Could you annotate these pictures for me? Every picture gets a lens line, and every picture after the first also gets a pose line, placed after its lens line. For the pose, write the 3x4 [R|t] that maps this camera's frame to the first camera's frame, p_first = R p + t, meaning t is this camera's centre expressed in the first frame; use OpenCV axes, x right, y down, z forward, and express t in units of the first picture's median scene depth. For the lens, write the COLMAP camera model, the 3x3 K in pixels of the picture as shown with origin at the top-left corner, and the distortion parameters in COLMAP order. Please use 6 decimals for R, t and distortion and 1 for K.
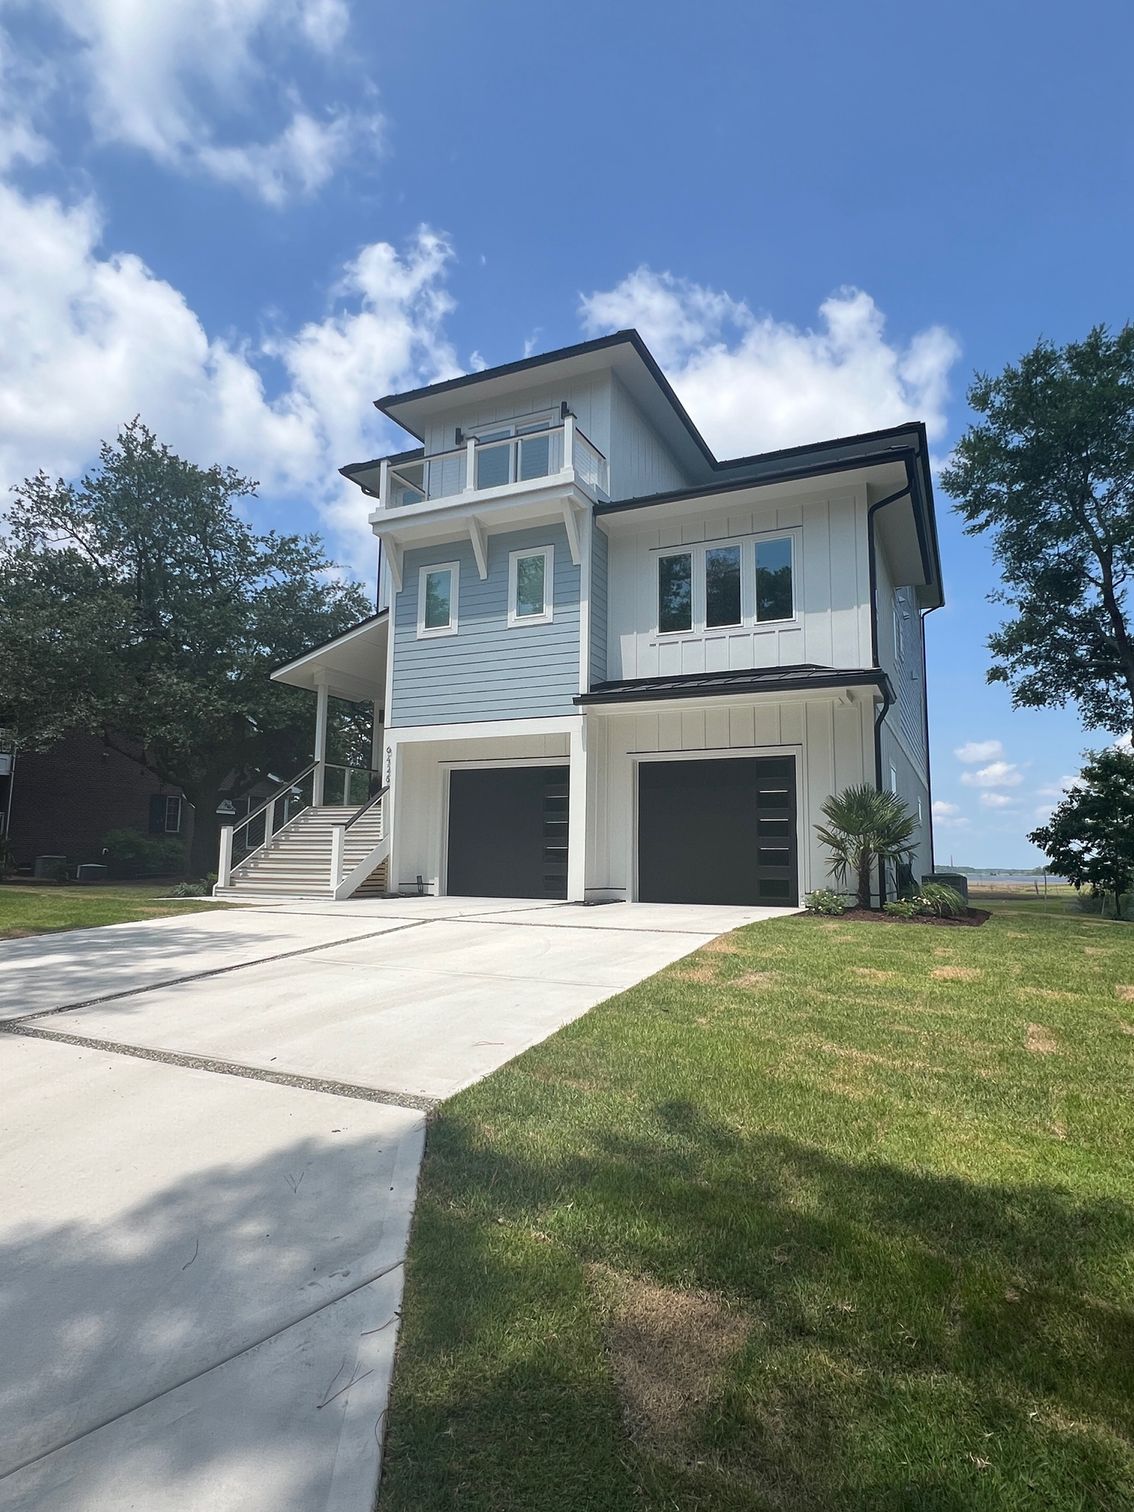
lens RADIAL K [[831.9, 0, 562.5], [0, 831.9, 751.3], [0, 0, 1]] dist [0.009102, 0.004380]
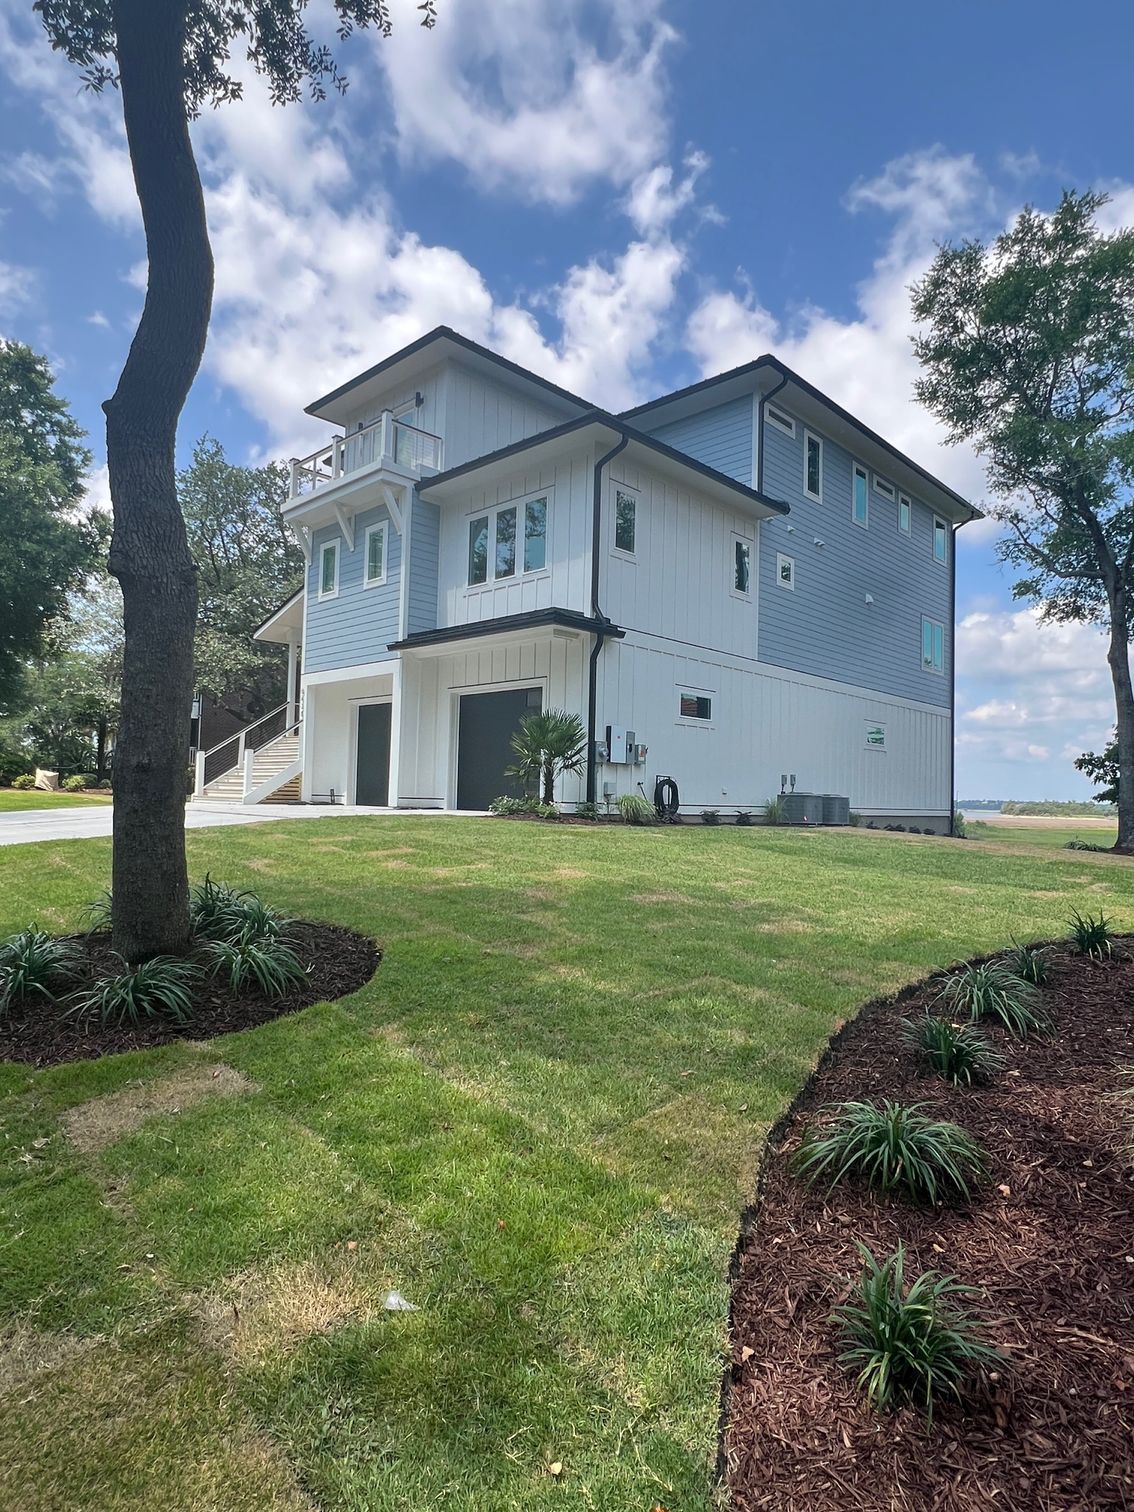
lens RADIAL K [[831.9, 0, 570.8], [0, 831.9, 752.2], [0, 0, 1]] dist [0.009102, 0.004380]
pose [[0.949993, -0.007363, -0.312185, 0.617033], [0.030910, 0.997029, 0.070548, 0.014858], [0.310738, -0.076670, 0.947398, -0.099729]]
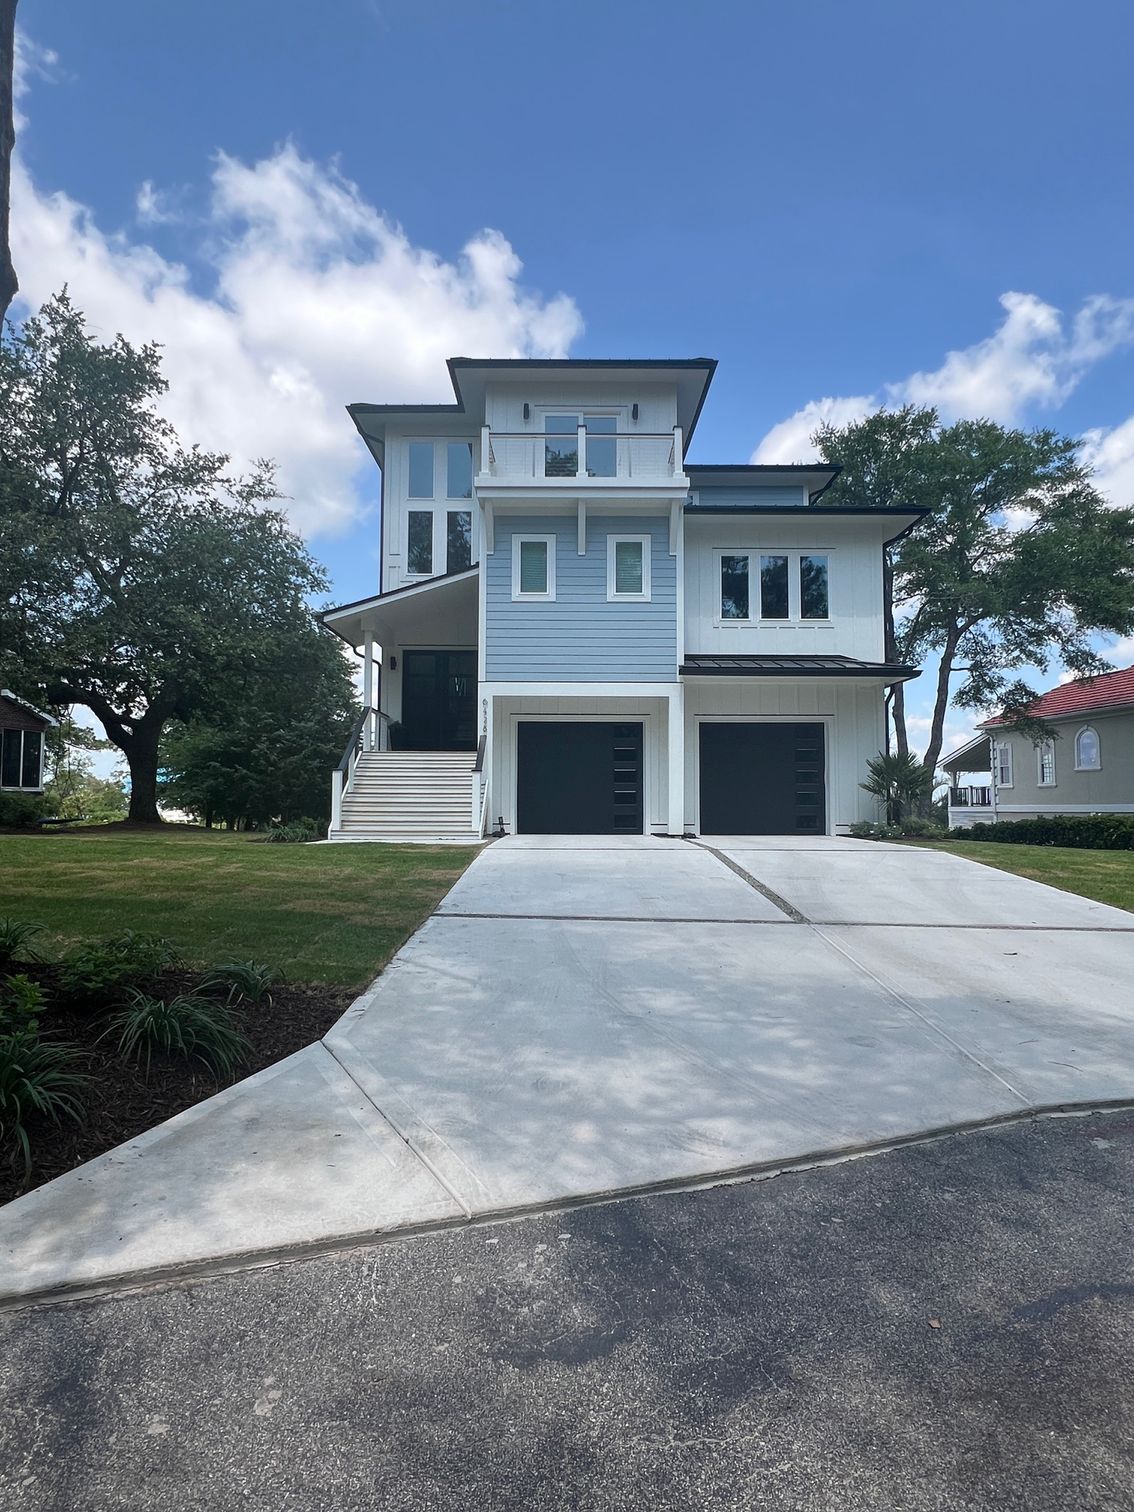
lens RADIAL K [[831.9, 0, 567.4], [0, 831.9, 753.0], [0, 0, 1]] dist [0.009102, 0.004380]
pose [[0.903036, 0.015260, 0.429293, -0.608290], [-0.048619, 0.996578, 0.066848, -0.013735], [-0.426804, -0.081238, 0.900688, -0.029884]]
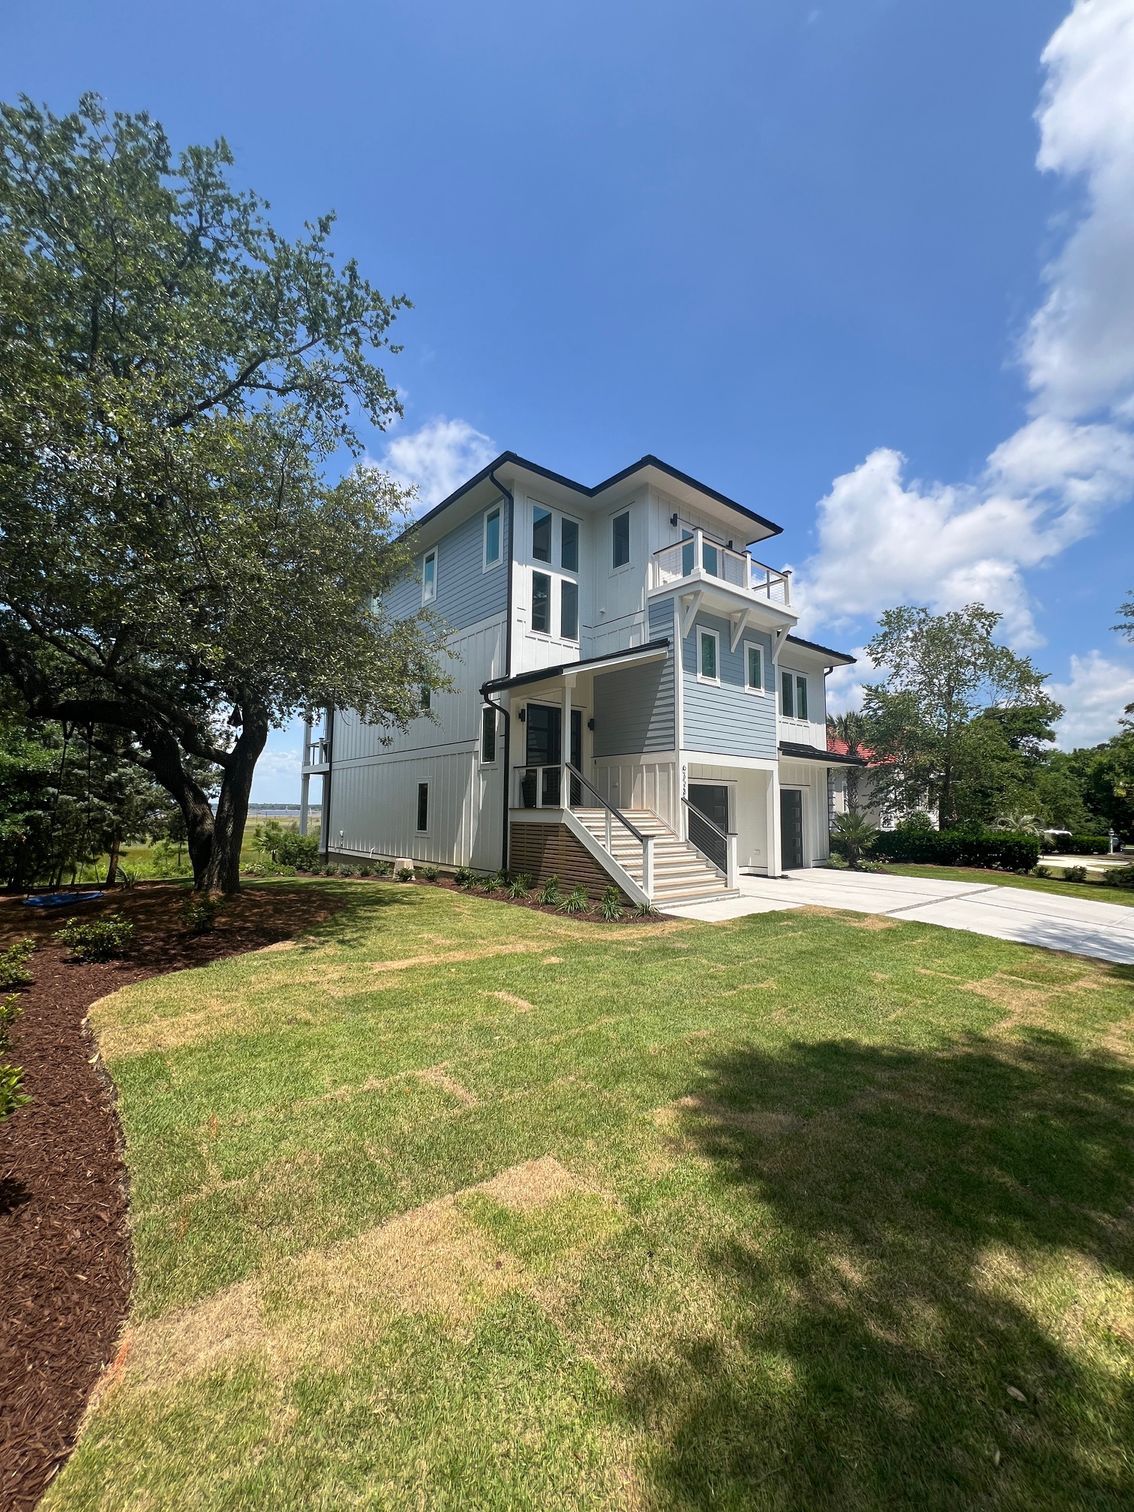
lens RADIAL K [[612.6, 0, 565.9], [0, 612.6, 755.6], [0, 0, 1]] dist [0.003358, 0.000080]
pose [[0.415768, 0.074453, 0.906418, -1.162754], [-0.125500, 0.991806, -0.023900, 0.025323], [-0.900770, -0.103818, 0.421705, 0.822567]]
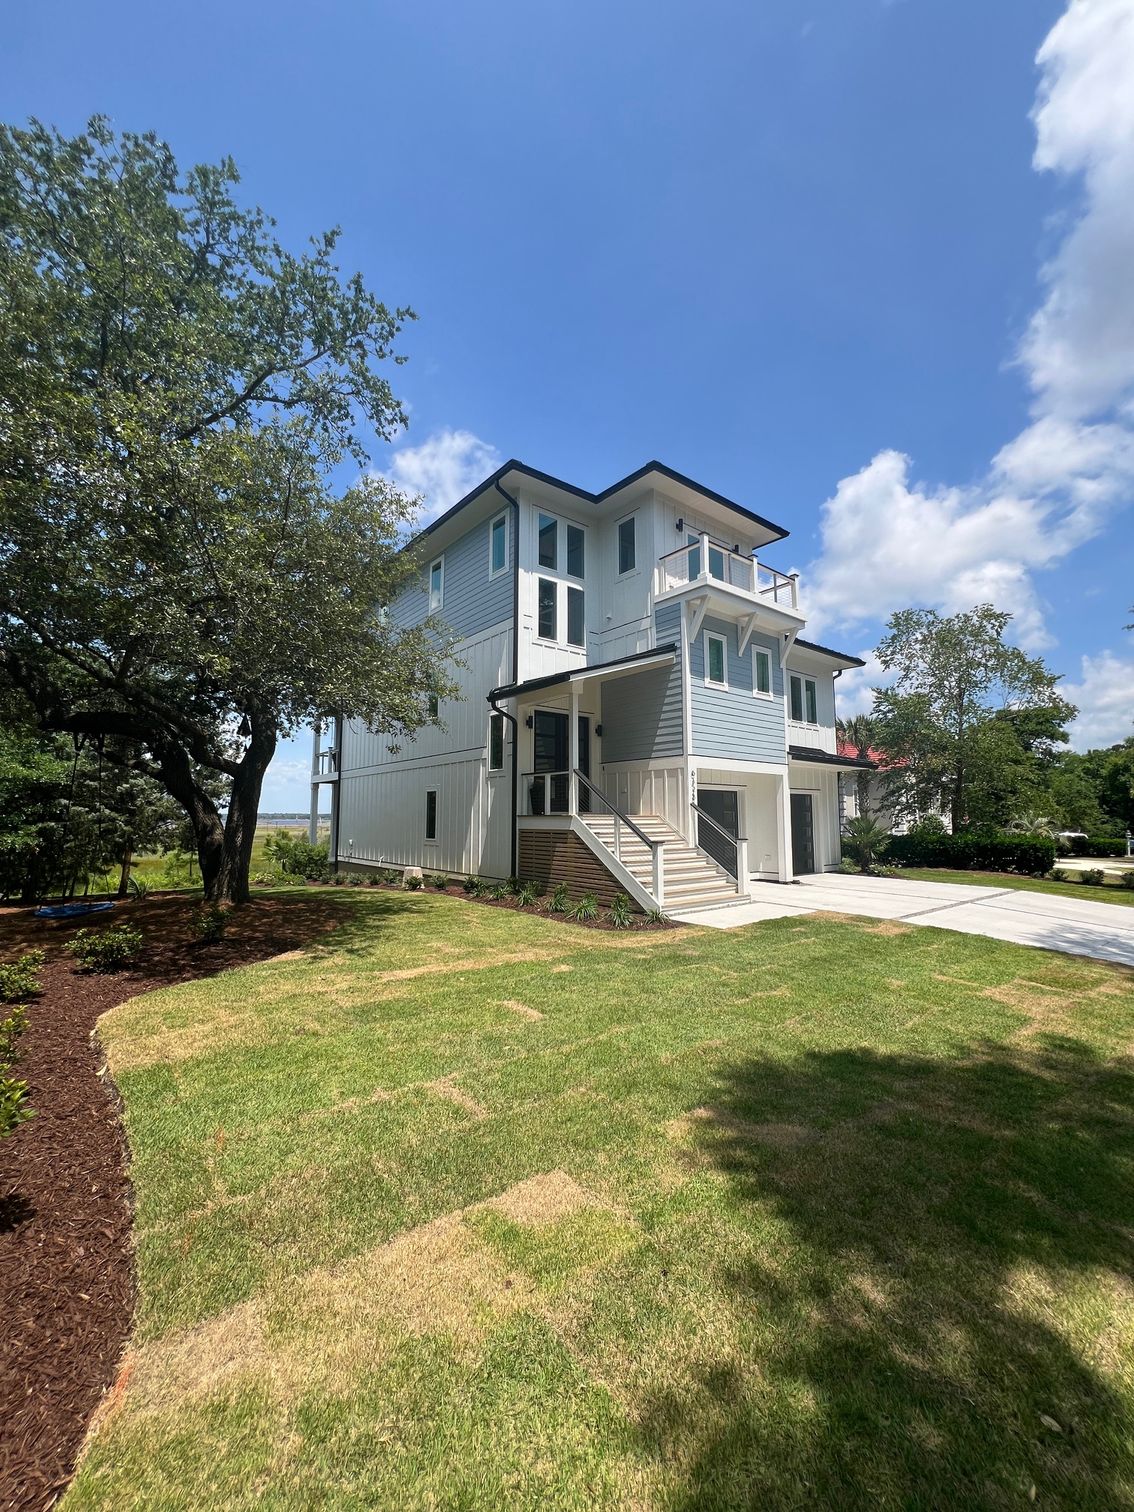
lens RADIAL K [[612.6, 0, 566.0], [0, 612.6, 754.1], [0, 0, 1]] dist [0.003358, 0.000080]
pose [[0.428636, 0.082315, 0.899719, -1.159942], [-0.115131, 0.992699, -0.035972, 0.025887], [-0.896111, -0.088166, 0.434984, 0.823136]]
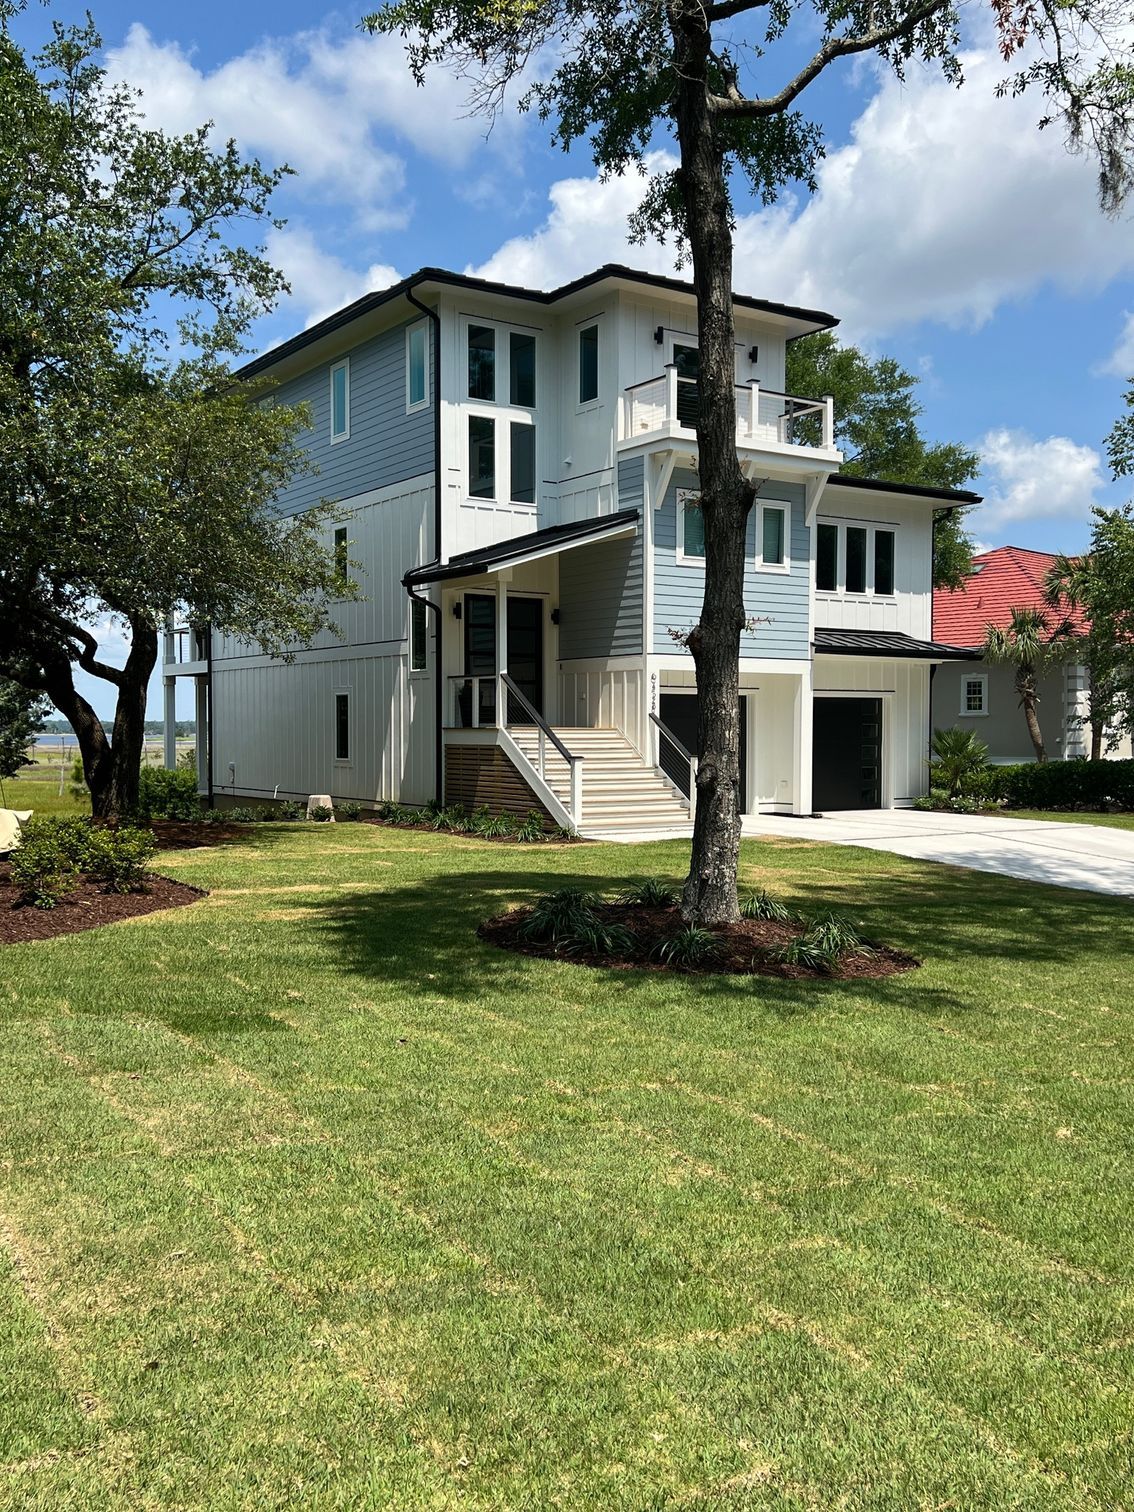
lens RADIAL K [[1404.6, 0, 557.6], [0, 1404.6, 764.8], [0, 0, 1]] dist [0.104719, 0.000000]
pose [[0.506240, -0.031465, 0.861819, -1.800717], [-0.110232, 0.988776, 0.100852, -0.055887], [-0.855319, -0.146055, 0.497089, 0.269156]]
